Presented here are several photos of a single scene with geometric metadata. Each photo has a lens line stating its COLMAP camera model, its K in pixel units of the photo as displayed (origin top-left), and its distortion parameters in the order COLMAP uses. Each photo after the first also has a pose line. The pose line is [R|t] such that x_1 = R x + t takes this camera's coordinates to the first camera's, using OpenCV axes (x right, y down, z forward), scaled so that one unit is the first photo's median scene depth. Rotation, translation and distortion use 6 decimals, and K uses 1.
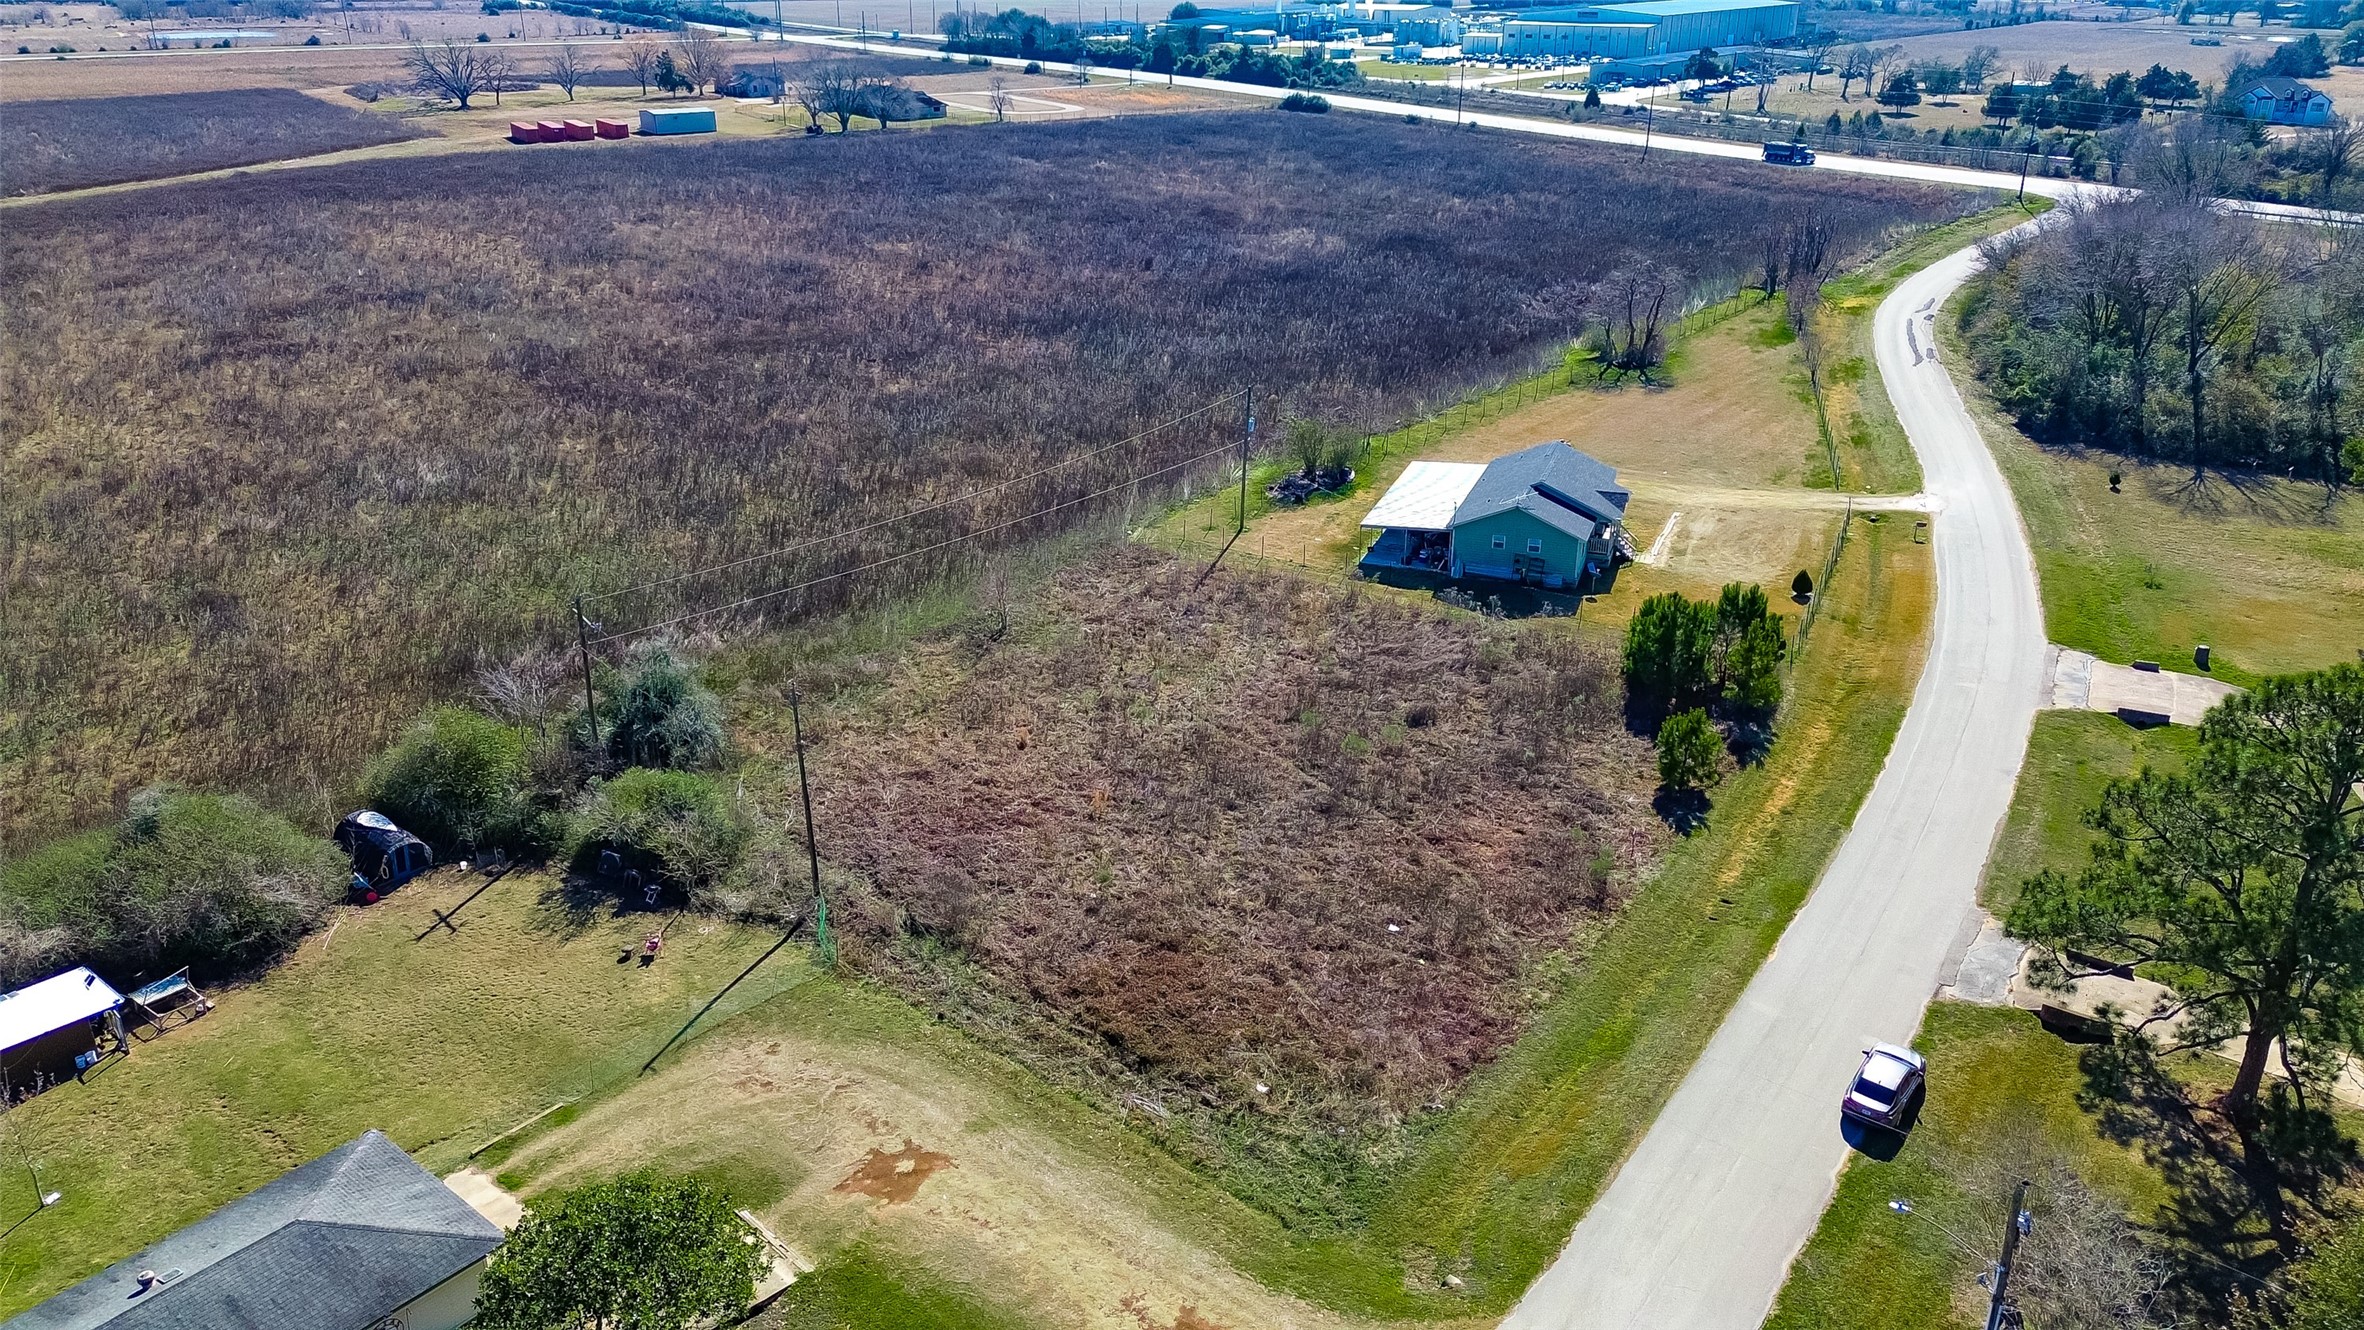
lens RADIAL K [[1657.4, 0, 1182.0], [0, 1657.4, 665.0], [0, 0, 1]] dist [0.059585, -0.049507]
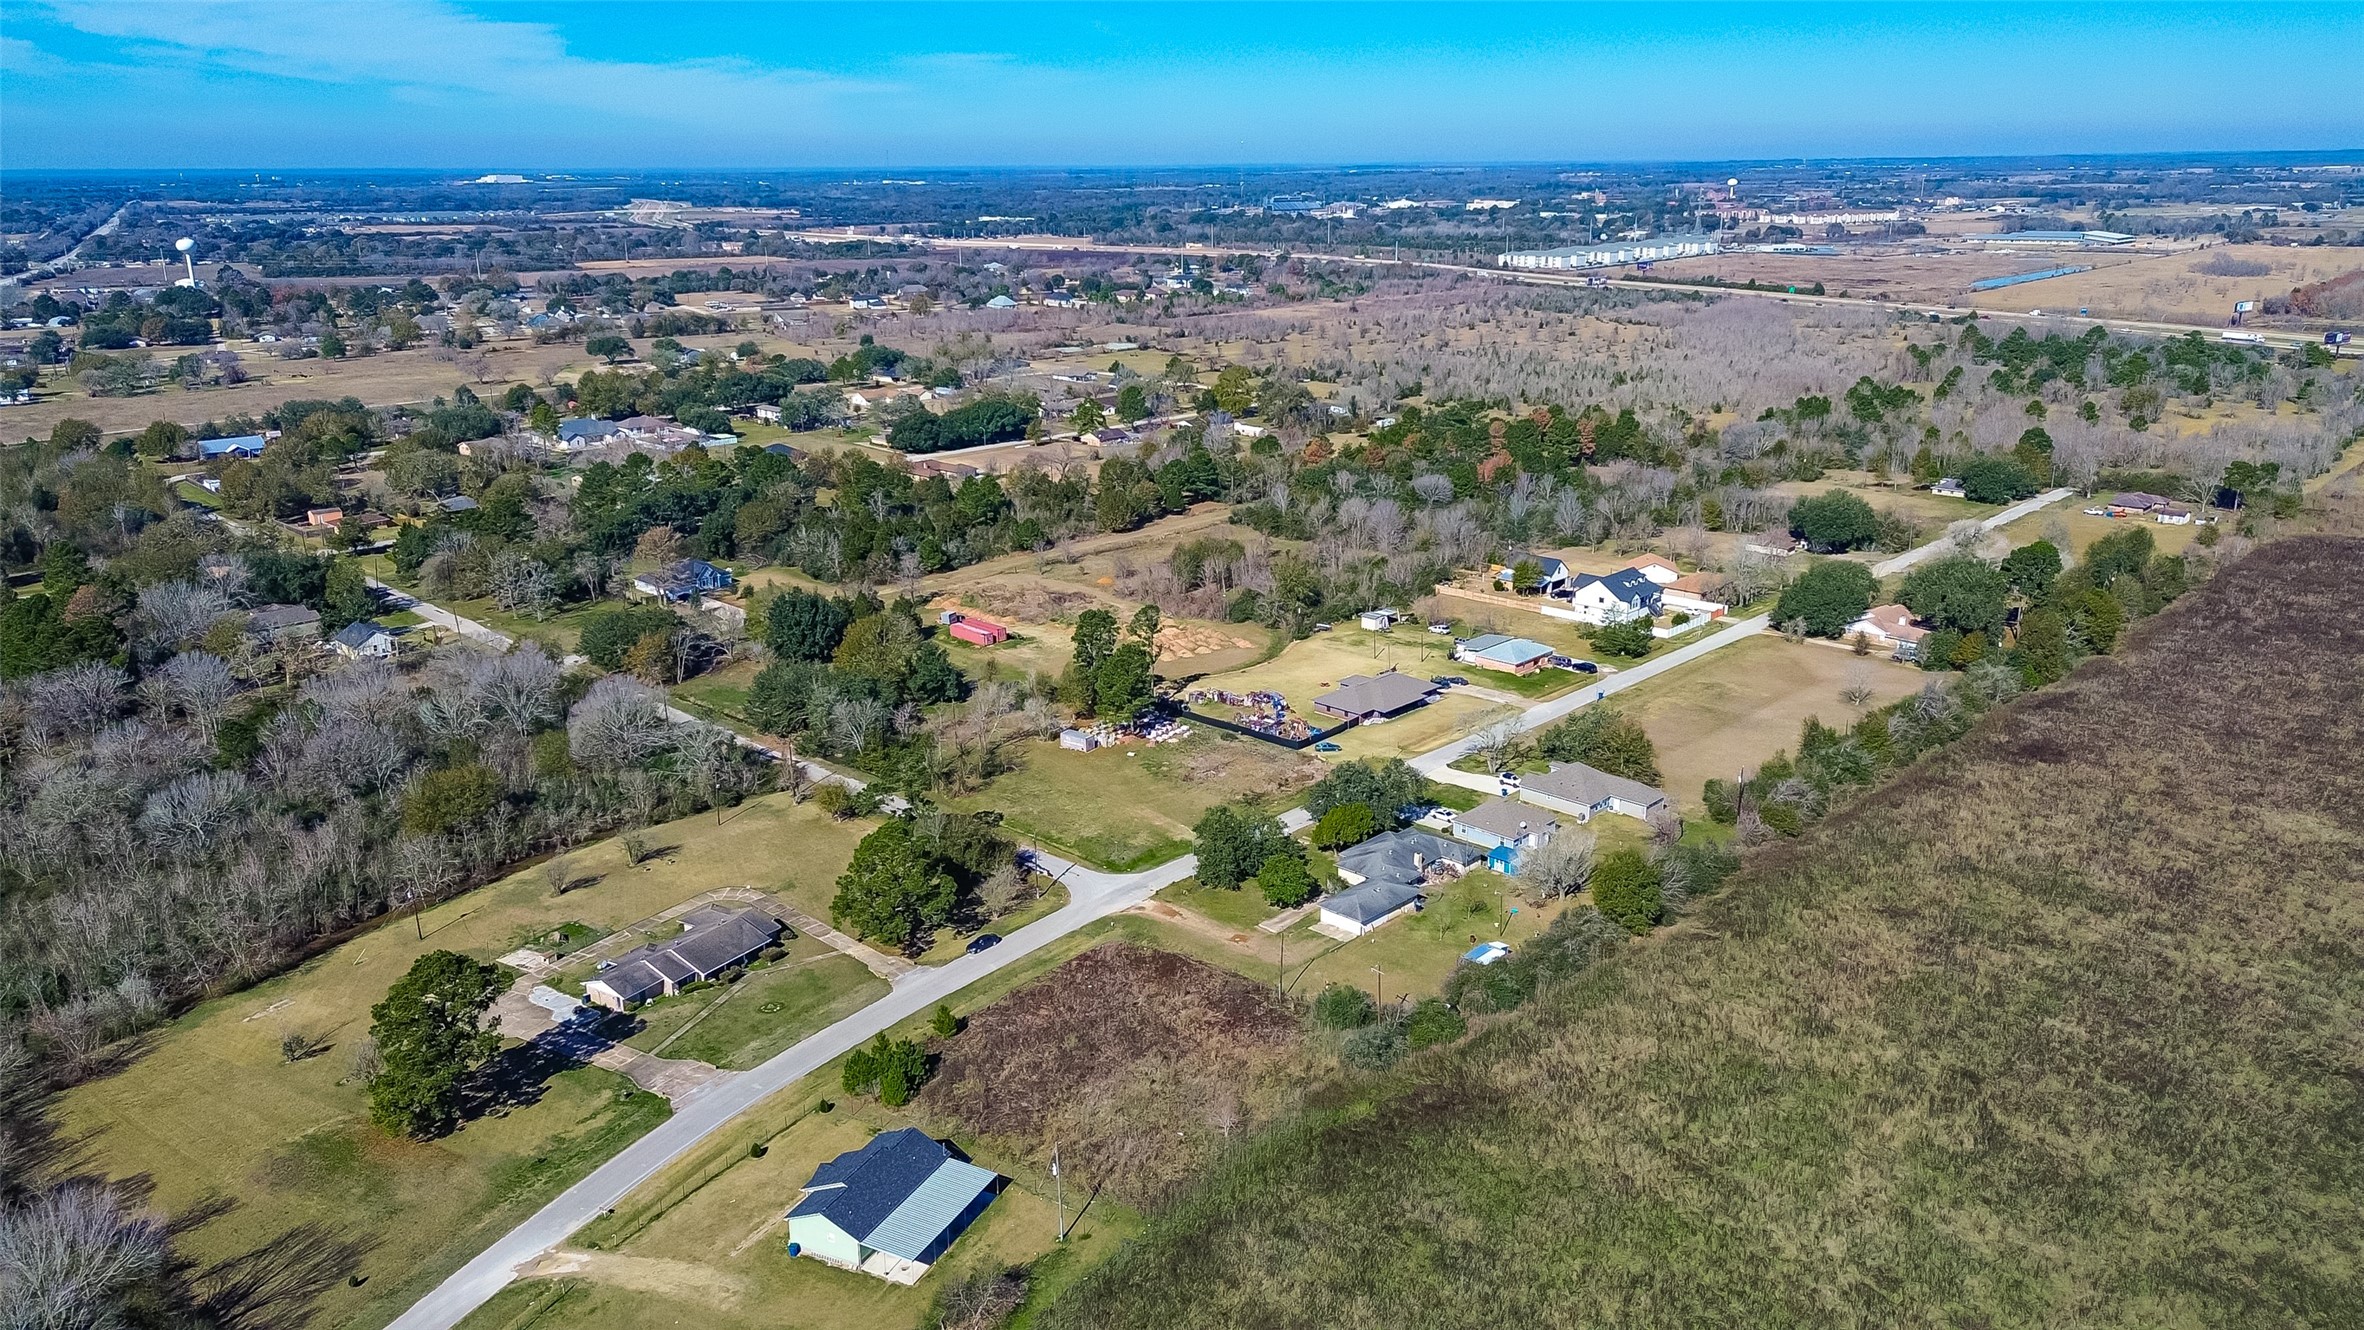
lens RADIAL K [[1660.6, 0, 1182.0], [0, 1660.6, 665.0], [0, 0, 1]] dist [0.074304, -0.076961]
pose [[-0.996133, -0.012534, 0.086963, -0.215210], [0.046695, 0.762895, 0.644834, -1.617432], [-0.074426, 0.646401, -0.759360, 2.095895]]
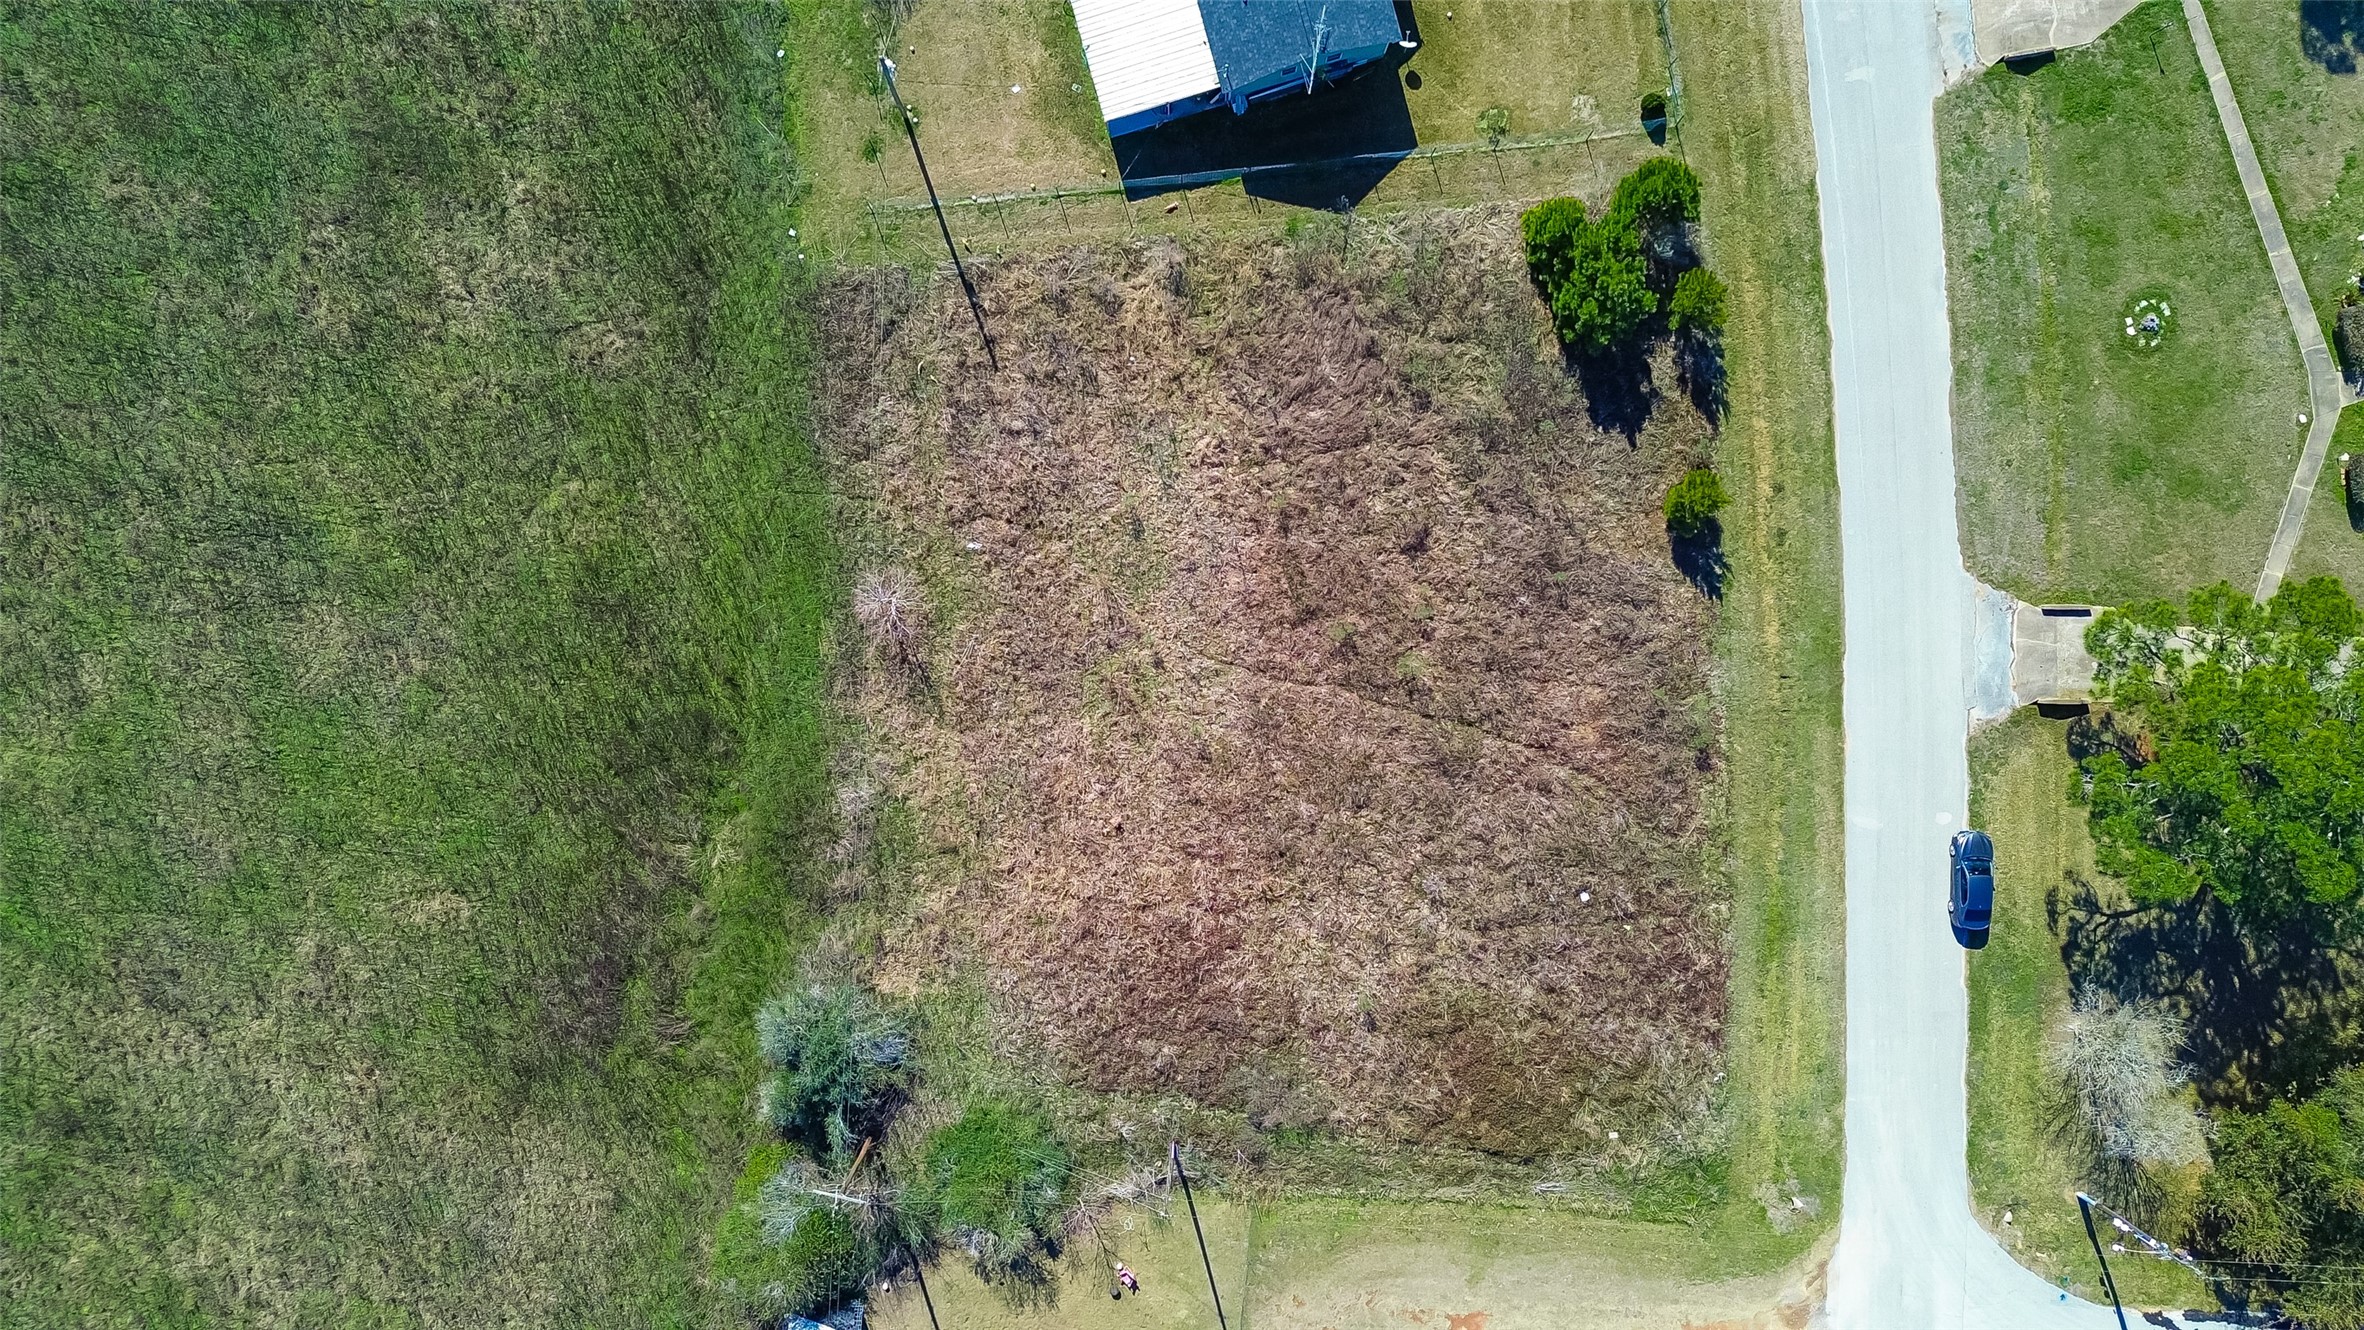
lens RADIAL K [[1538.4, 0, 1204.5], [0, 1538.4, 774.3], [0, 0, 1]] dist [0.045881, -0.045785]
pose [[0.808364, -0.588330, -0.020405, -0.014301], [0.240316, 0.298155, 0.923770, -0.696449], [-0.537398, -0.751646, 0.382403, 0.561697]]
